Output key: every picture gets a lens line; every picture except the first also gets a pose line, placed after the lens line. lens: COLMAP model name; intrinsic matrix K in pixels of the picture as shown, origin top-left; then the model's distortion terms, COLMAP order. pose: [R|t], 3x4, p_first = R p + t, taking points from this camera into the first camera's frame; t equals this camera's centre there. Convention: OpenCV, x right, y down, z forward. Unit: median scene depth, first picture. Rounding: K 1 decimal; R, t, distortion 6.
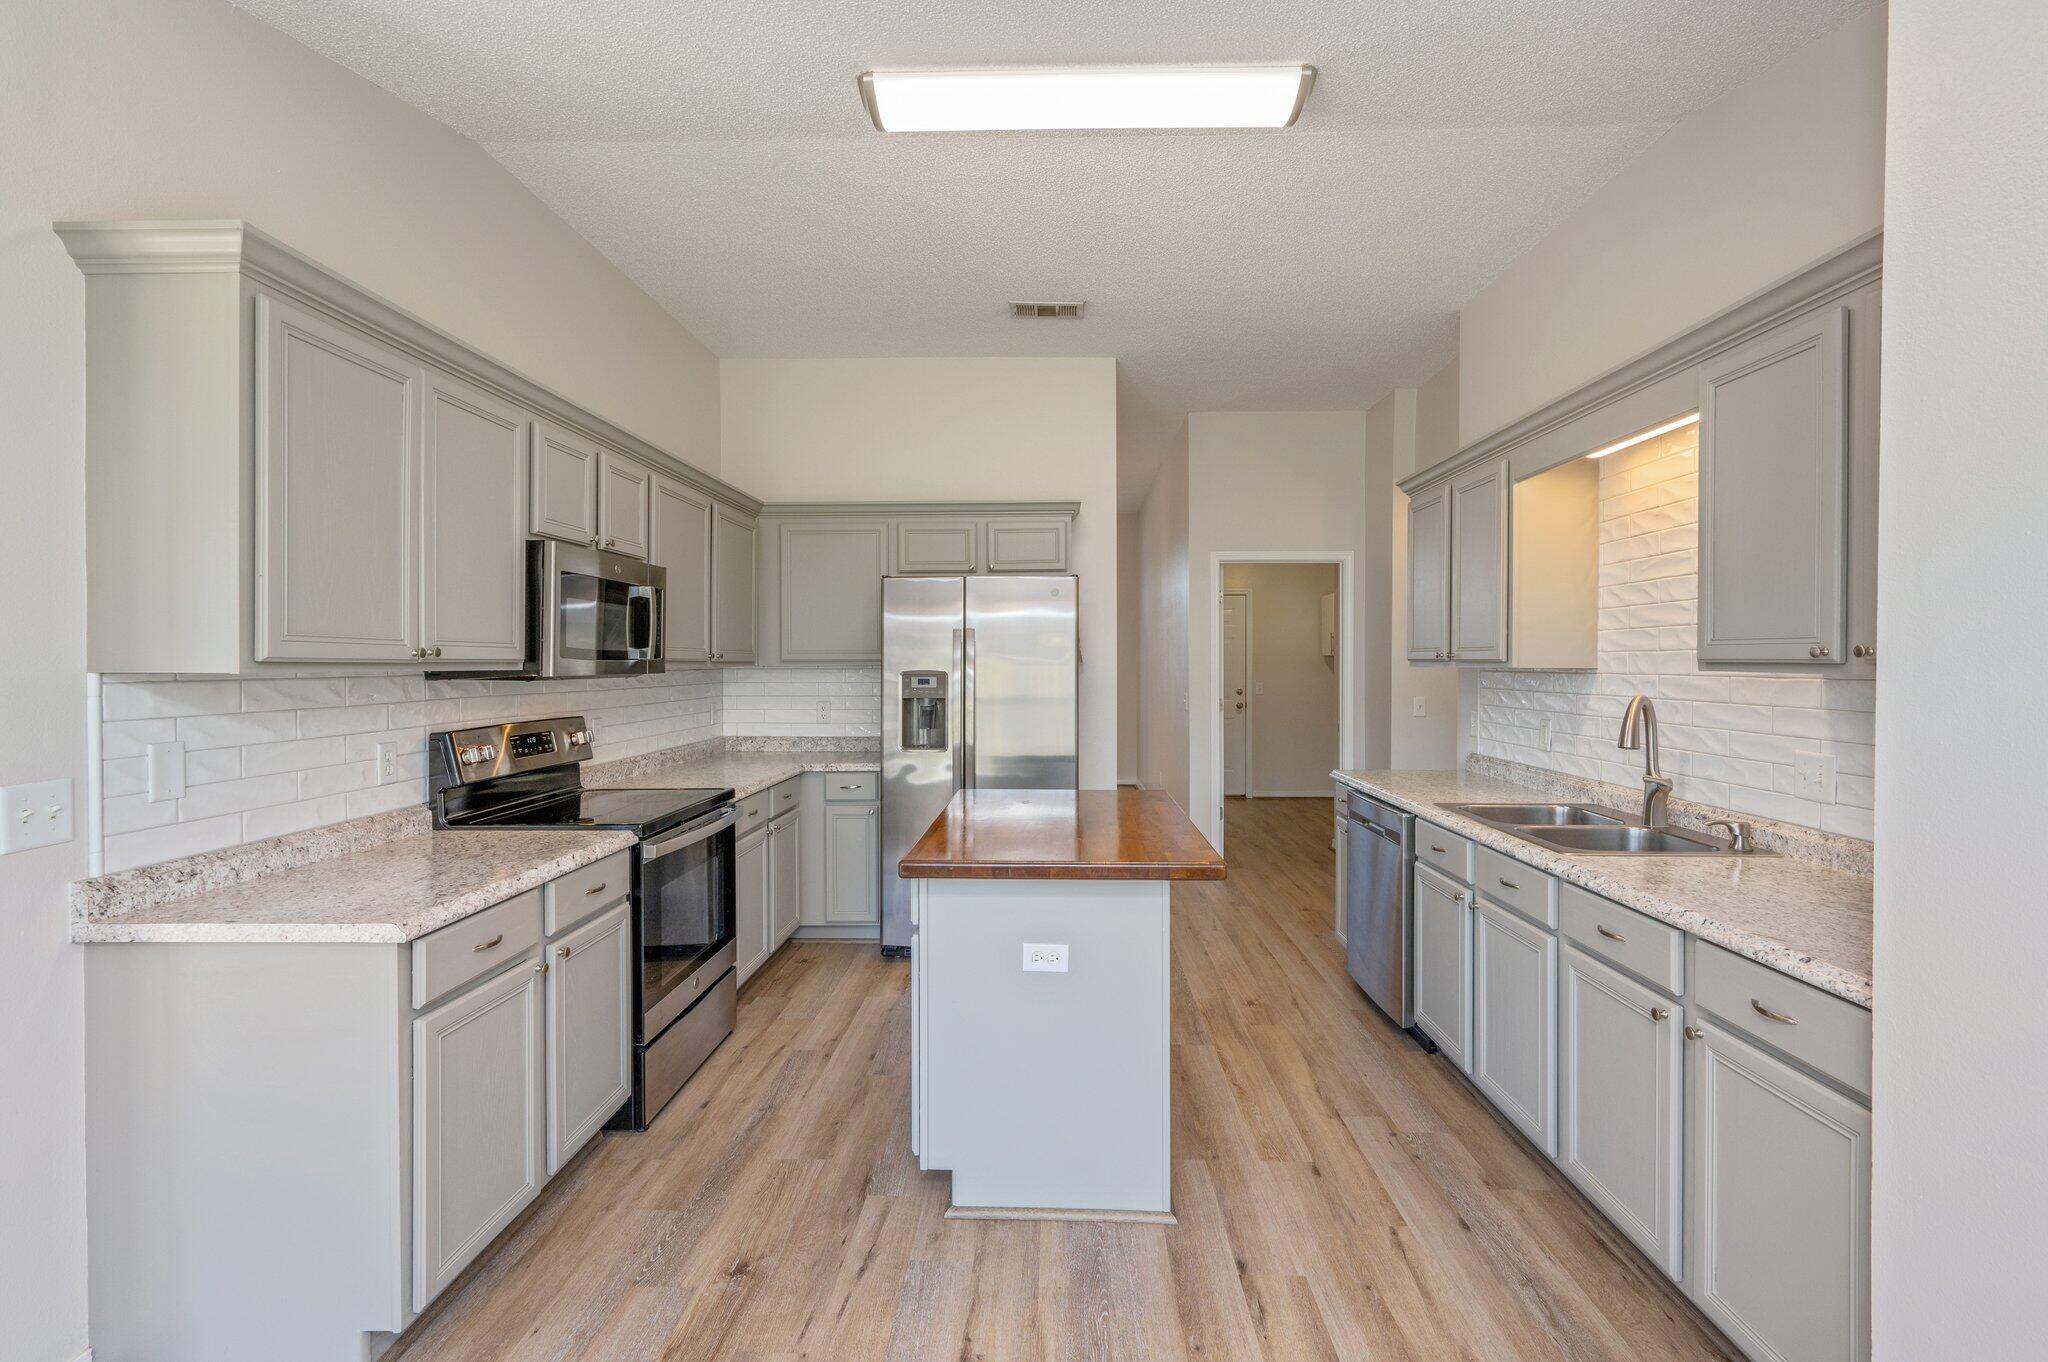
lens RADIAL K [[916.8, 0, 1035.9], [0, 916.8, 666.1], [0, 0, 1]] dist [-0.000233, -0.000284]
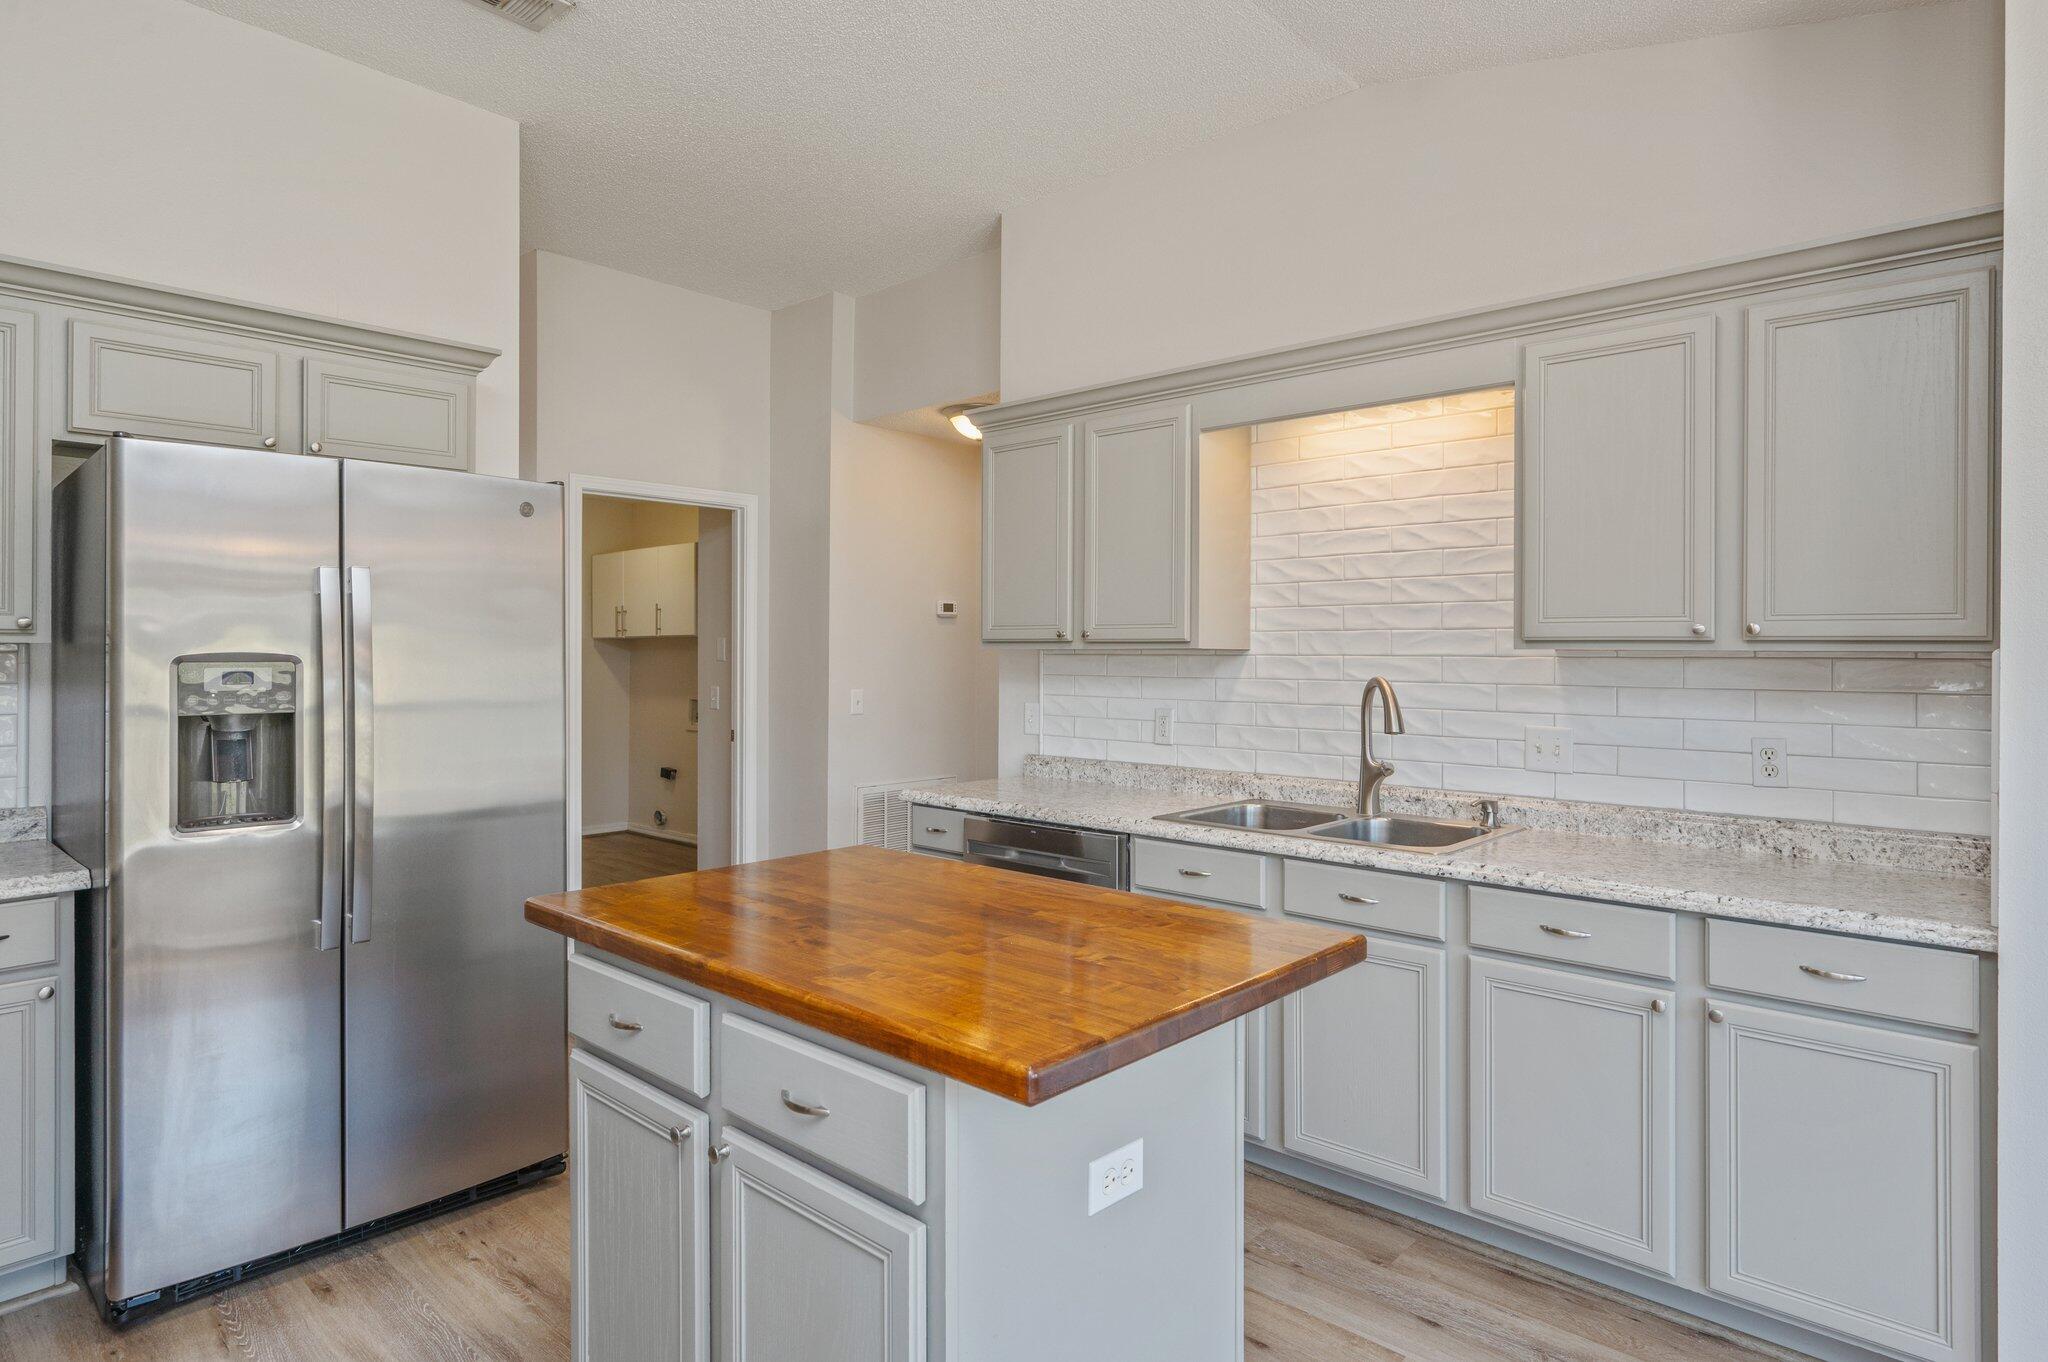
lens RADIAL K [[1131.0, 0, 1048.9], [0, 1131.0, 643.0], [0, 0, 1]] dist [-0.005116, 0.001296]
pose [[0.644712, 0.008396, 0.764380, -0.450828], [0.000239, 0.999937, -0.011184, 0.010316], [-0.764426, 0.007393, 0.644669, 0.513818]]
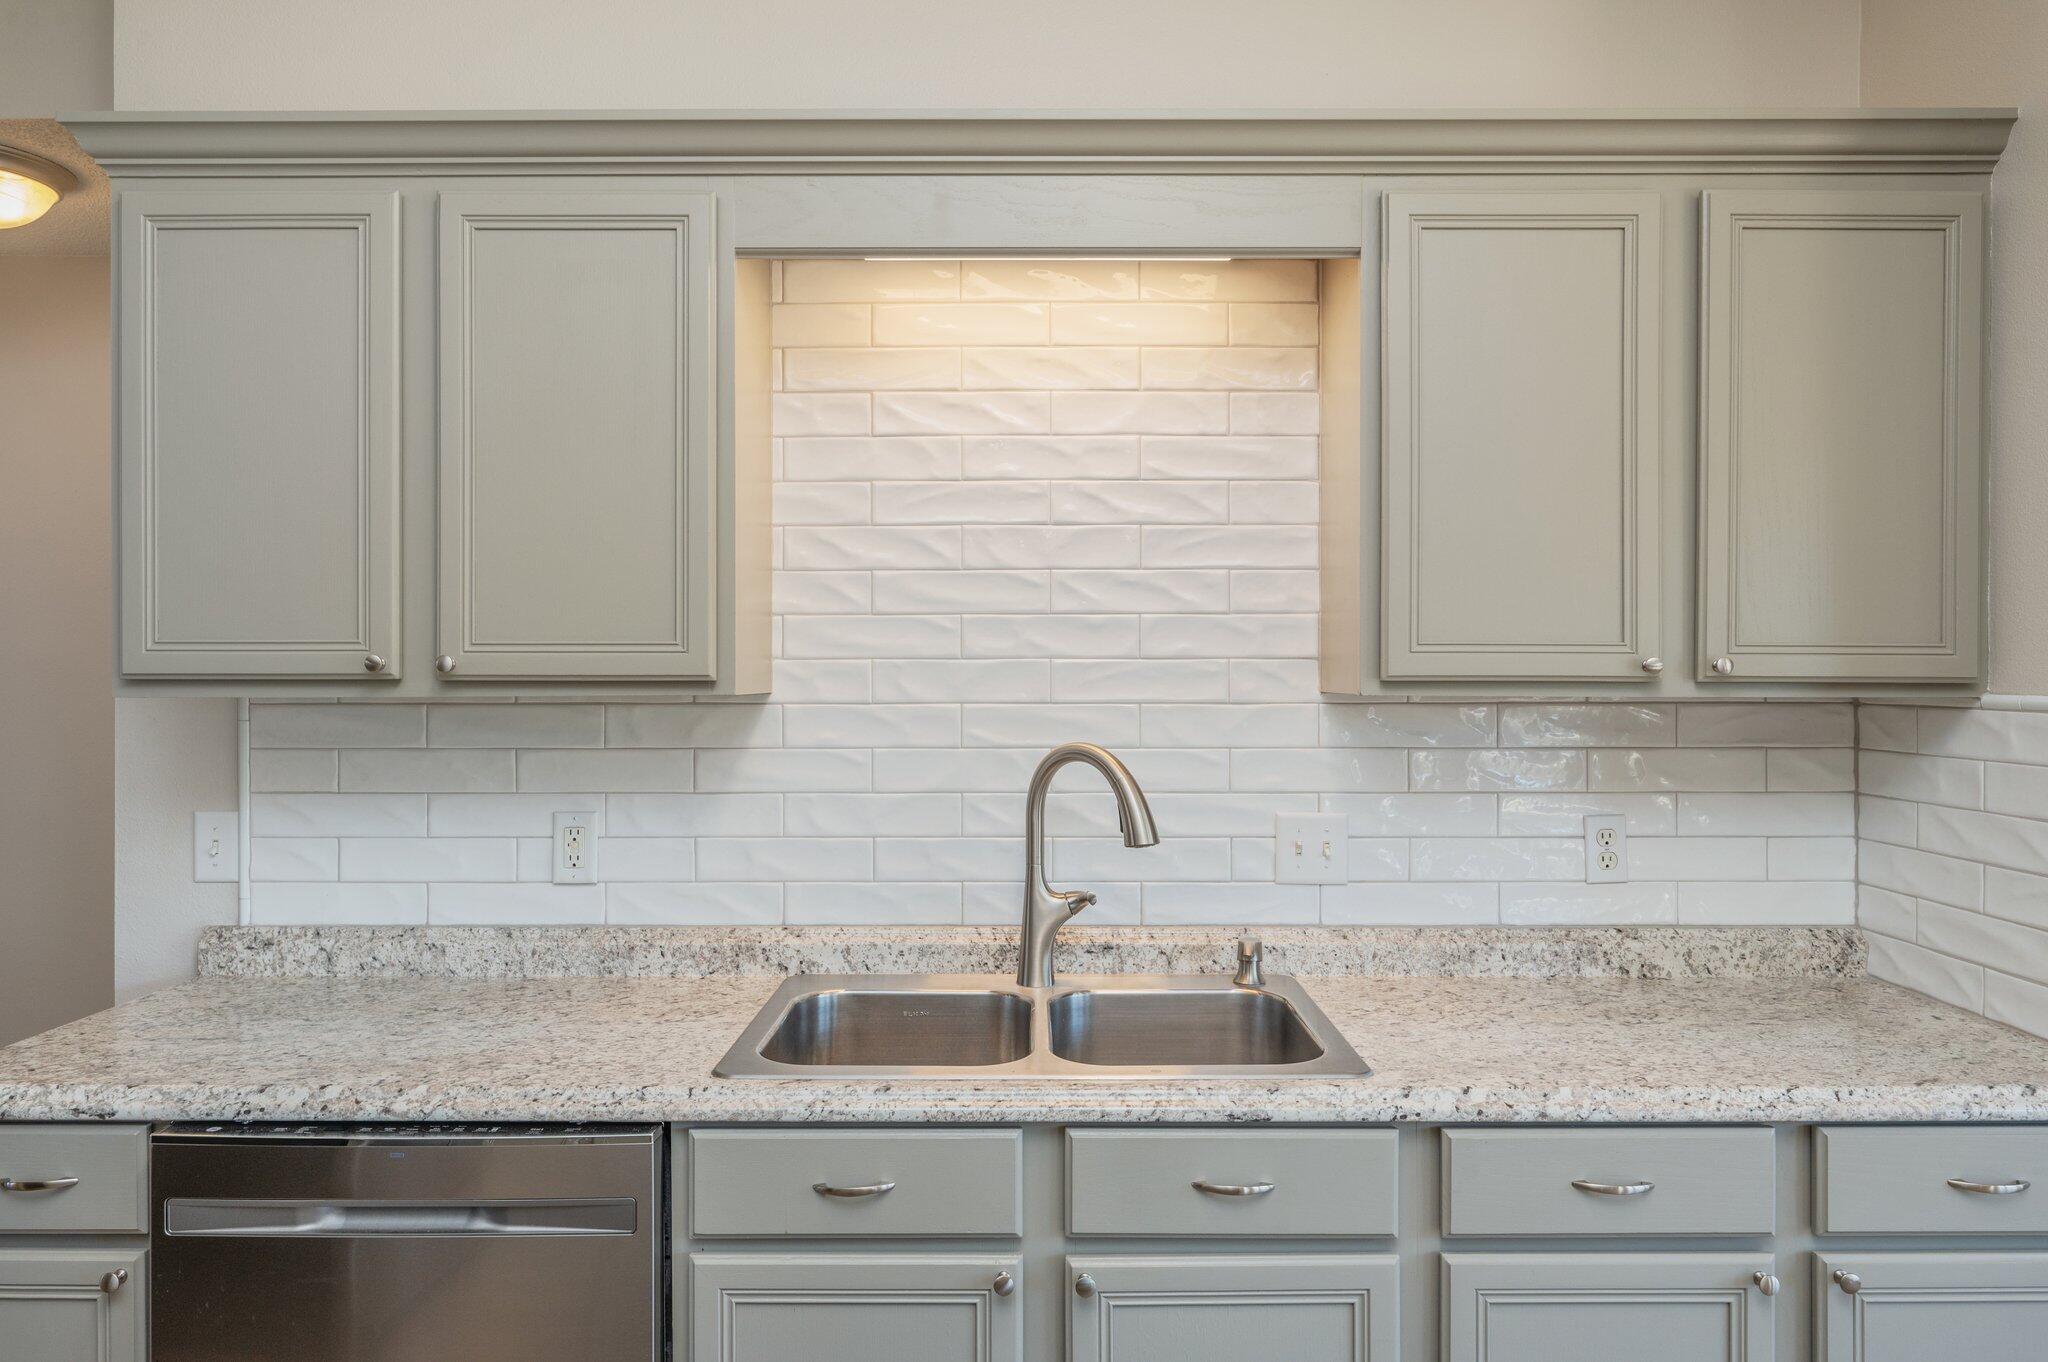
lens RADIAL K [[1351.4, 0, 1037.7], [0, 1351.4, 672.1], [0, 0, 1]] dist [-0.002593, 0.002214]
pose [[-0.025431, -0.002386, 0.999674, -0.122667], [0.005363, 0.999982, 0.002523, -0.011297], [-0.999662, 0.005425, -0.025417, 1.054161]]
